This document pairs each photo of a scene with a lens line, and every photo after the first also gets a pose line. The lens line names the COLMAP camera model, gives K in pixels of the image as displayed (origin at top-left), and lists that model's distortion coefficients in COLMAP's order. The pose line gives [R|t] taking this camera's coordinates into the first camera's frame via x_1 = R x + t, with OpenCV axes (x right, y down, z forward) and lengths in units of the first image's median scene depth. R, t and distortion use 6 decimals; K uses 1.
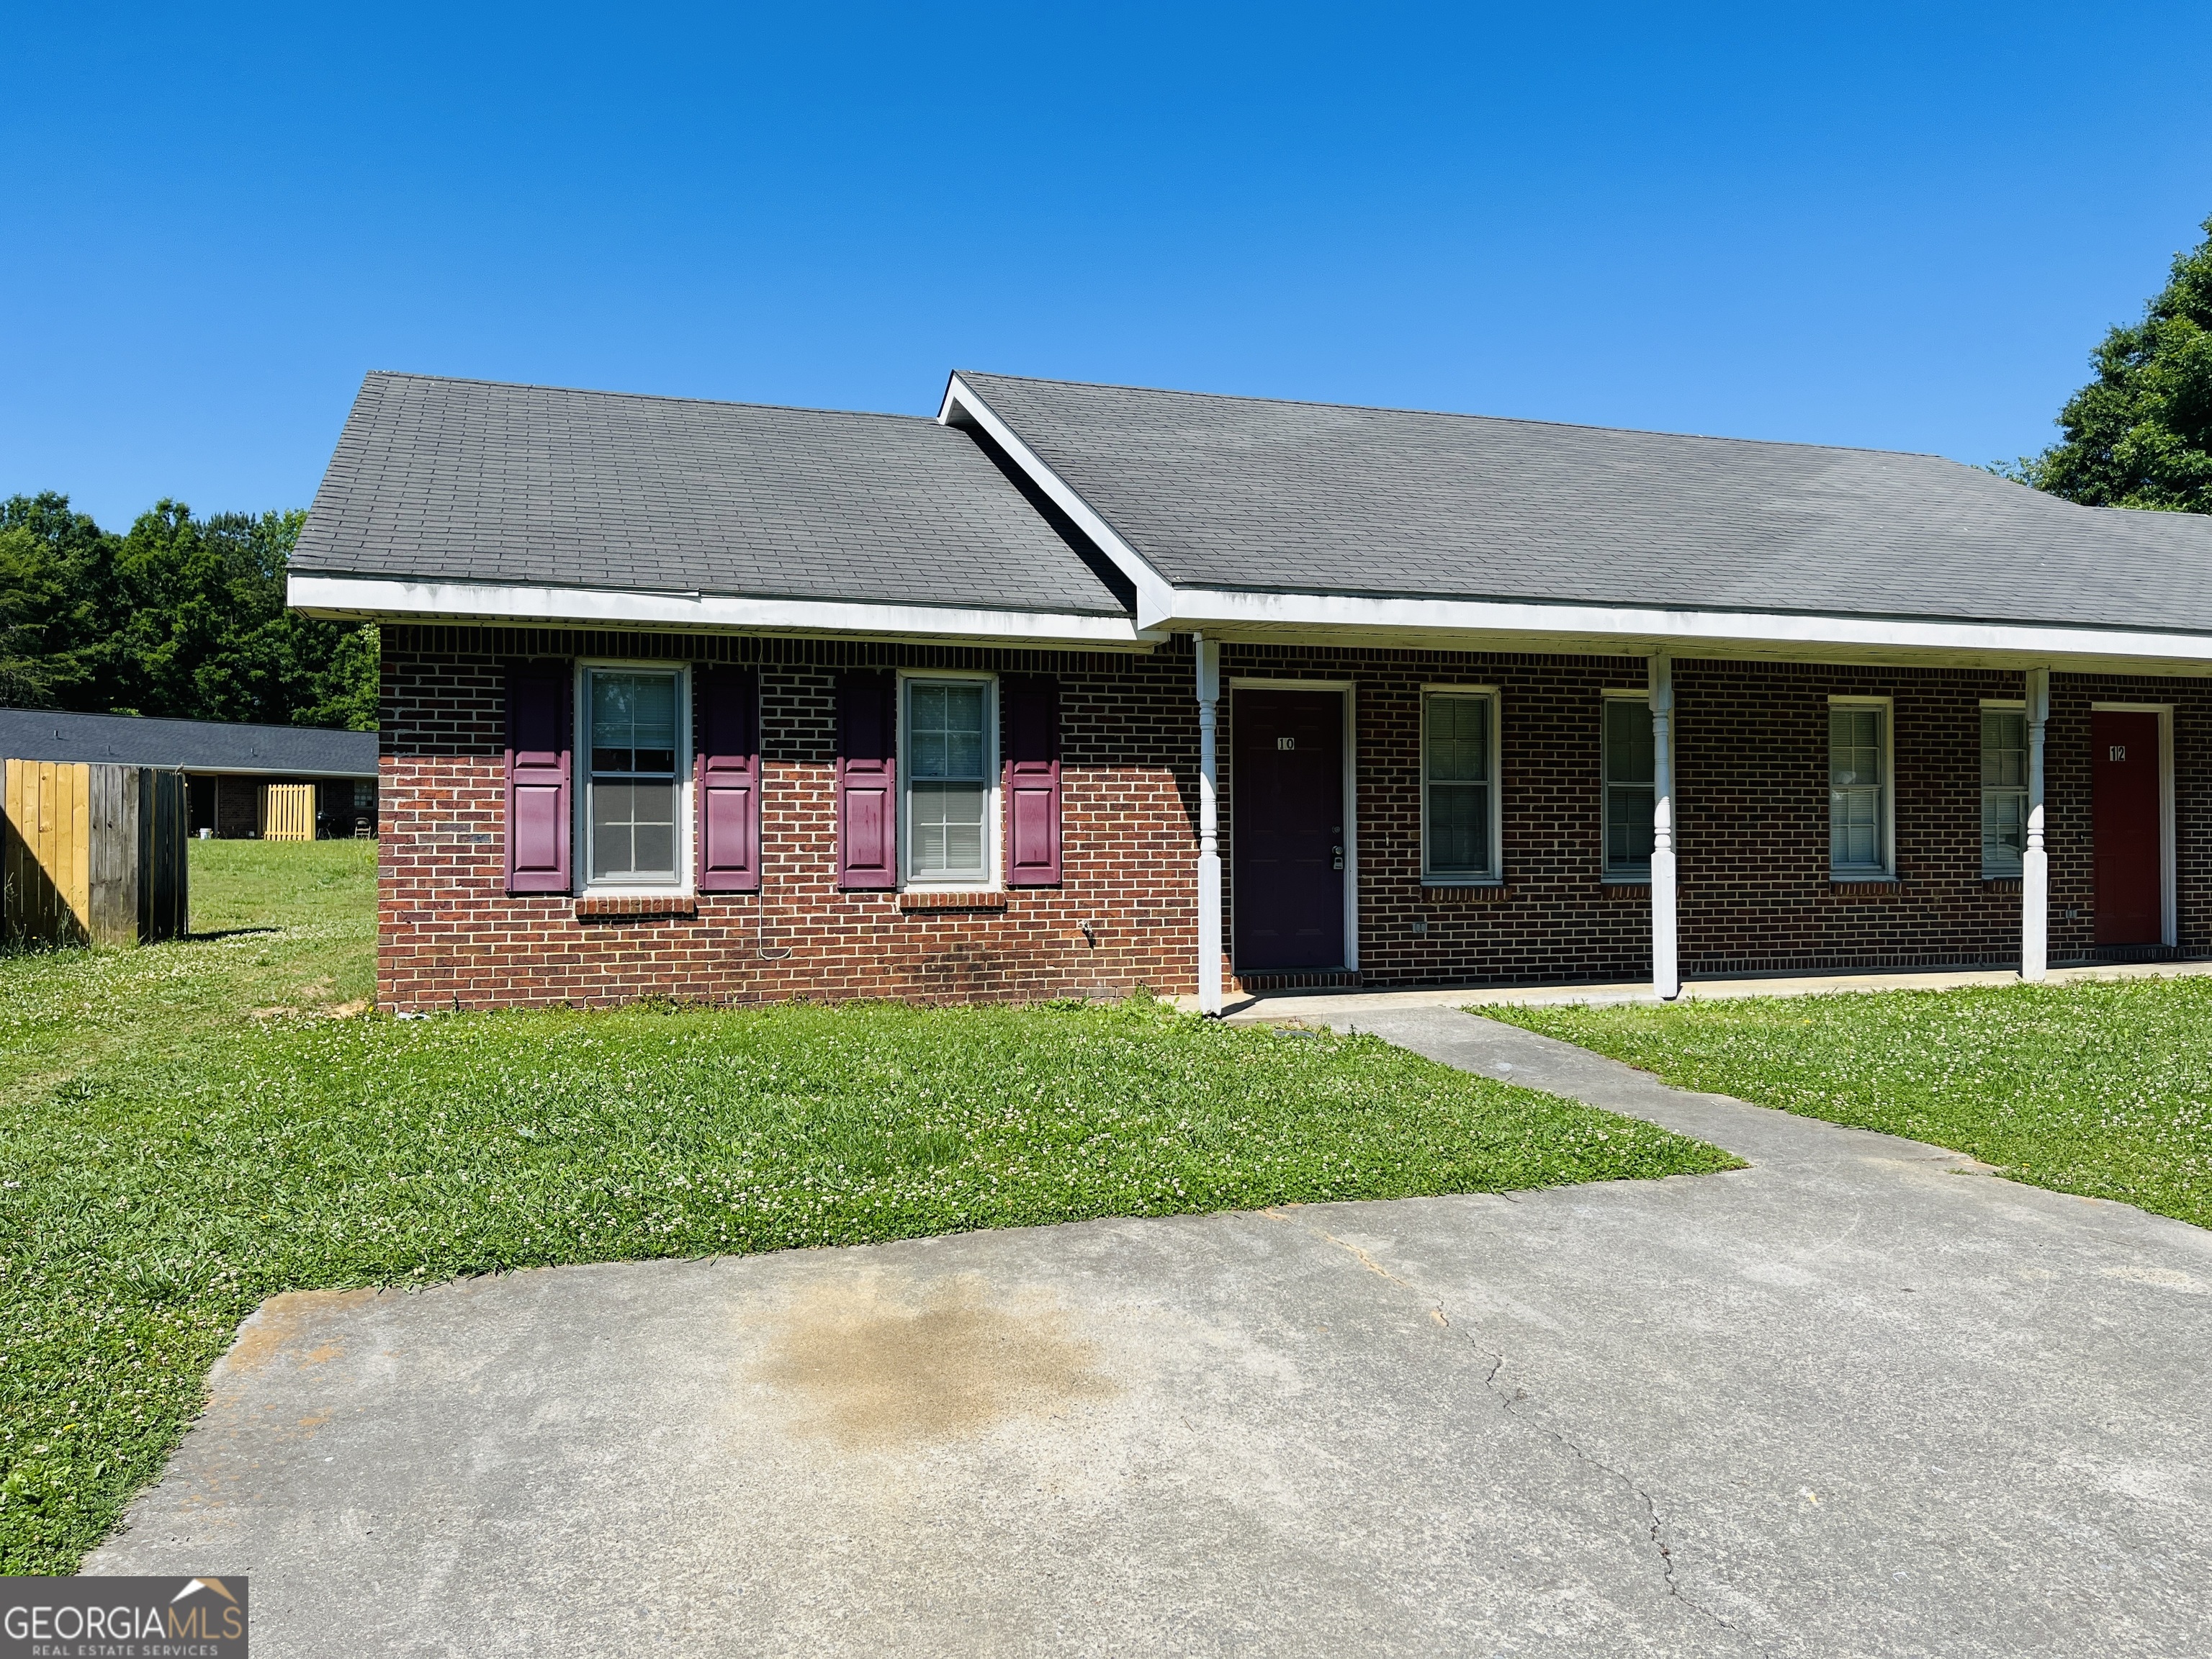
lens RADIAL K [[1680.3, 0, 1106.6], [0, 1680.3, 831.4], [0, 0, 1]] dist [0.078764, -0.110326]
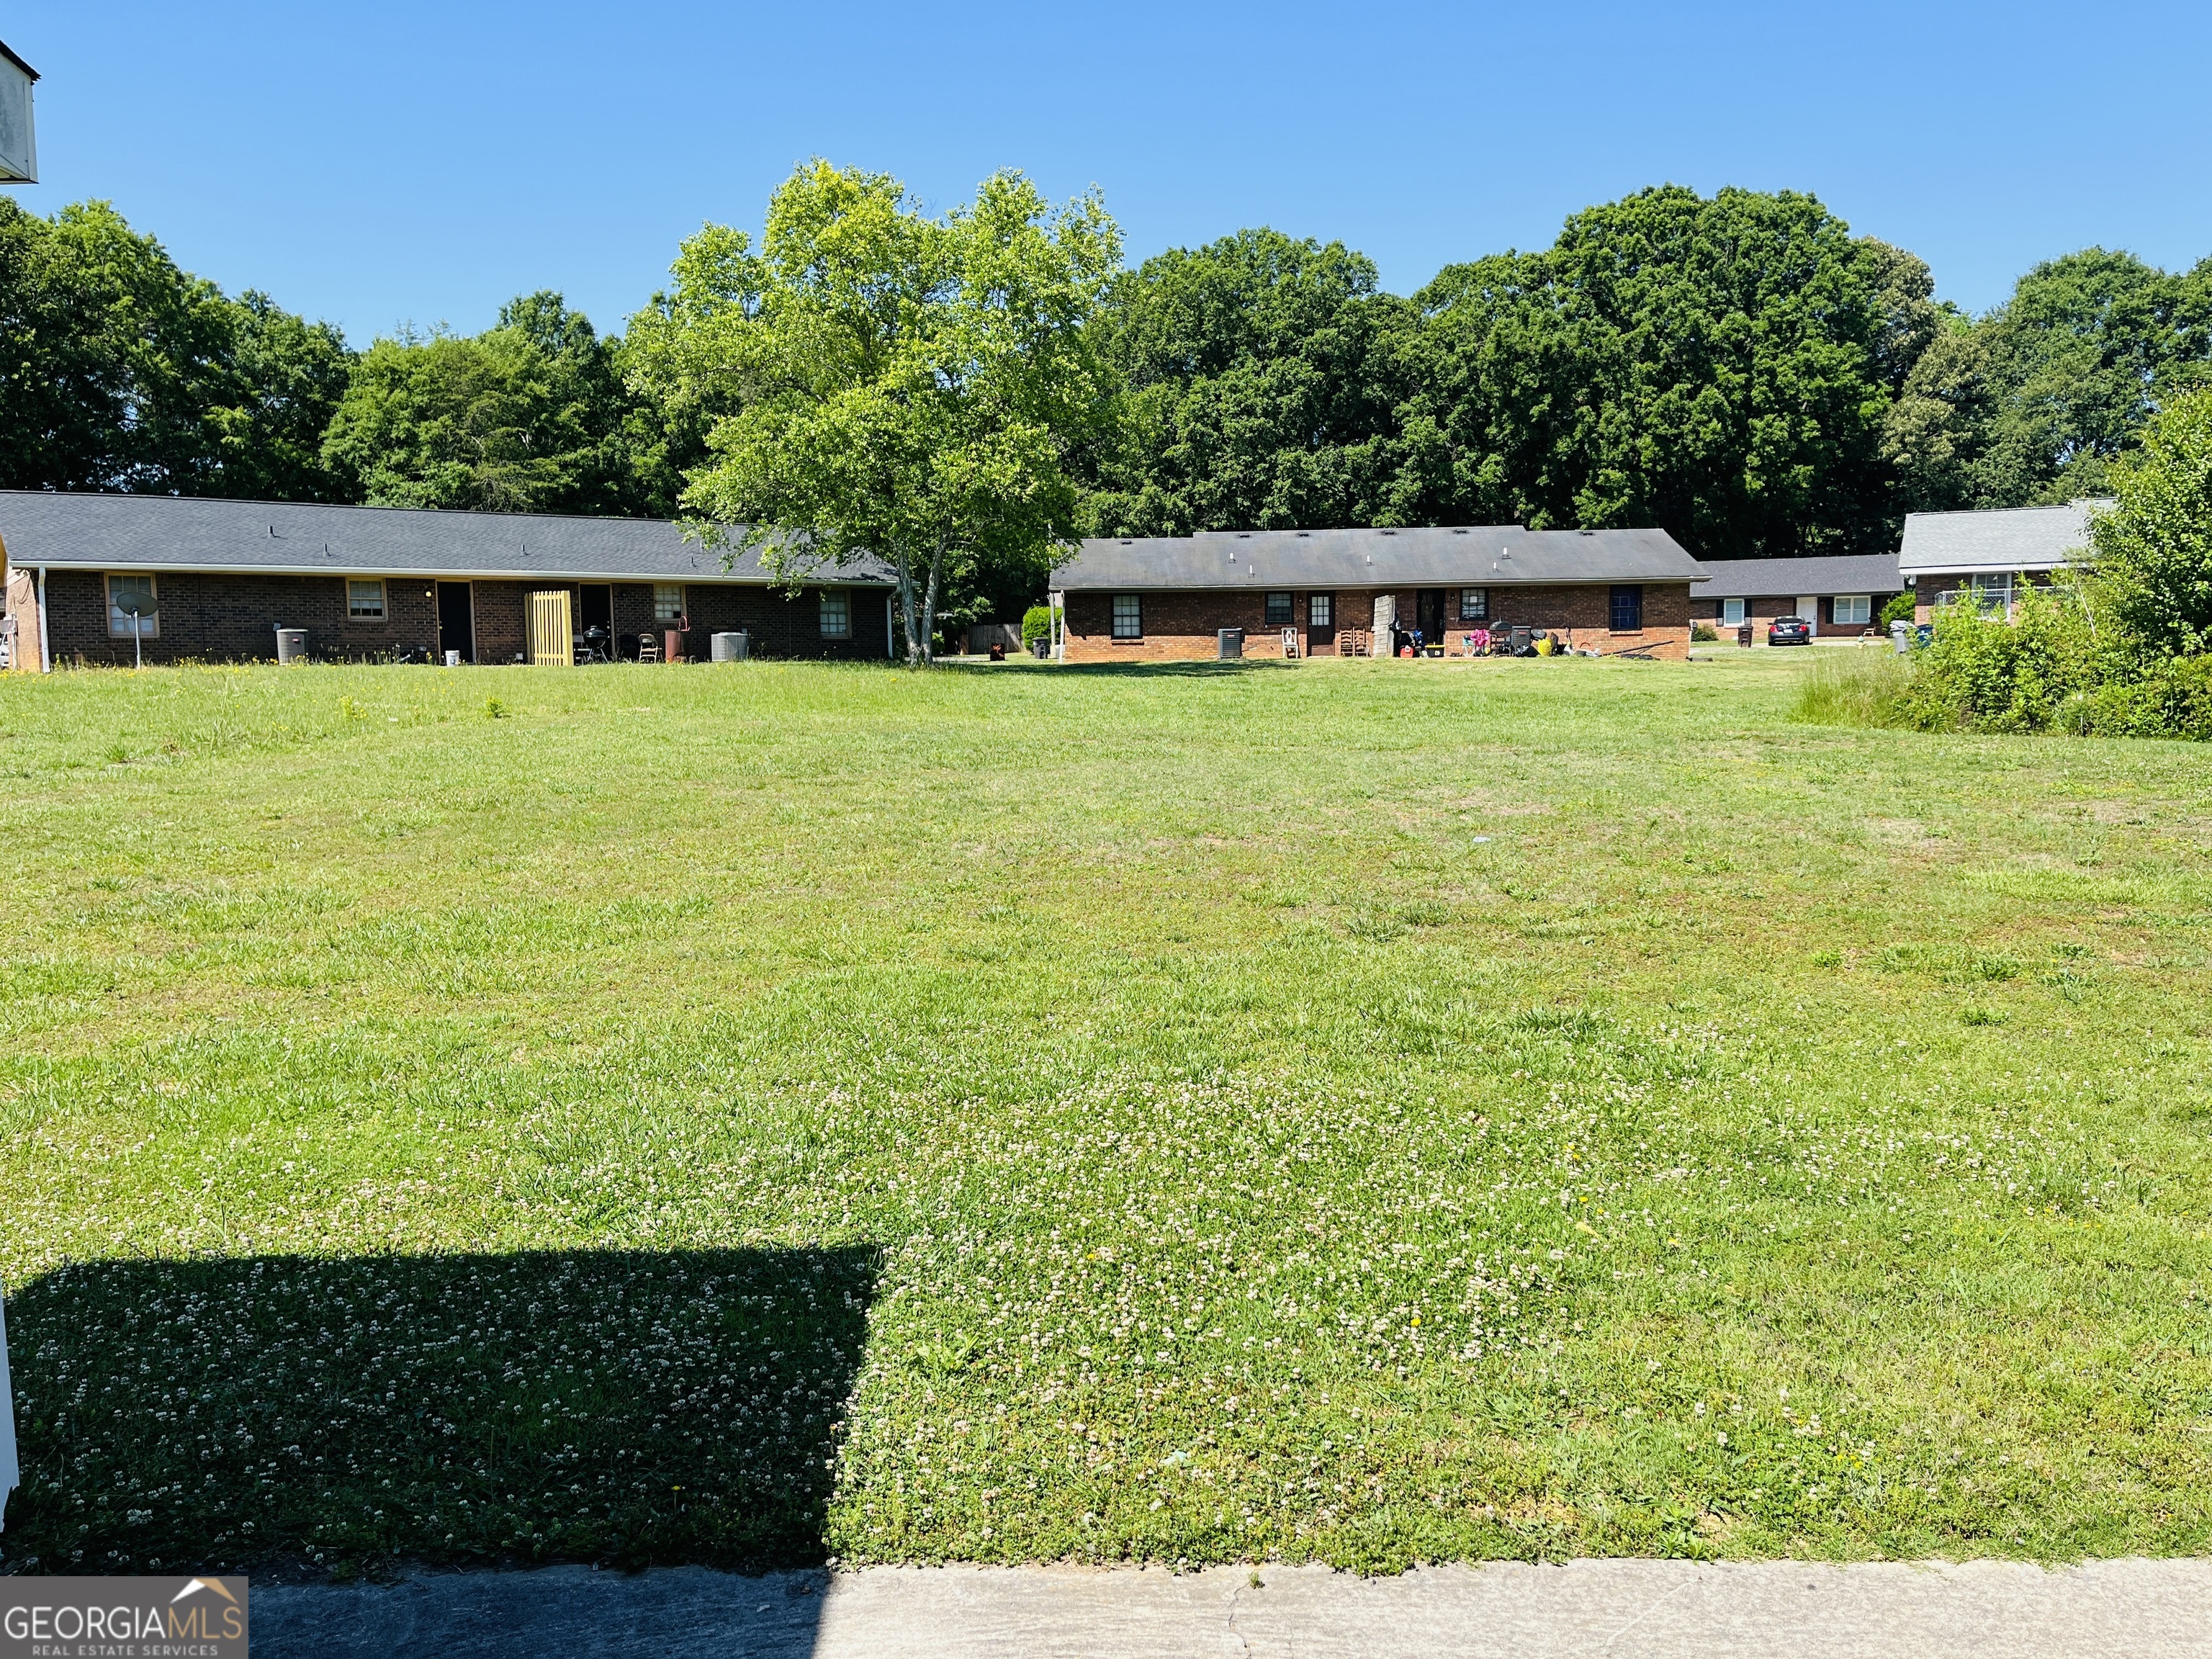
lens RADIAL K [[1680.3, 0, 1104.9], [0, 1680.3, 826.5], [0, 0, 1]] dist [0.078764, -0.110326]
pose [[0.941622, 0.024353, -0.335789, 0.003693], [0.014492, 0.993524, 0.112696, -0.002608], [0.336359, -0.110983, 0.935171, 0.191048]]
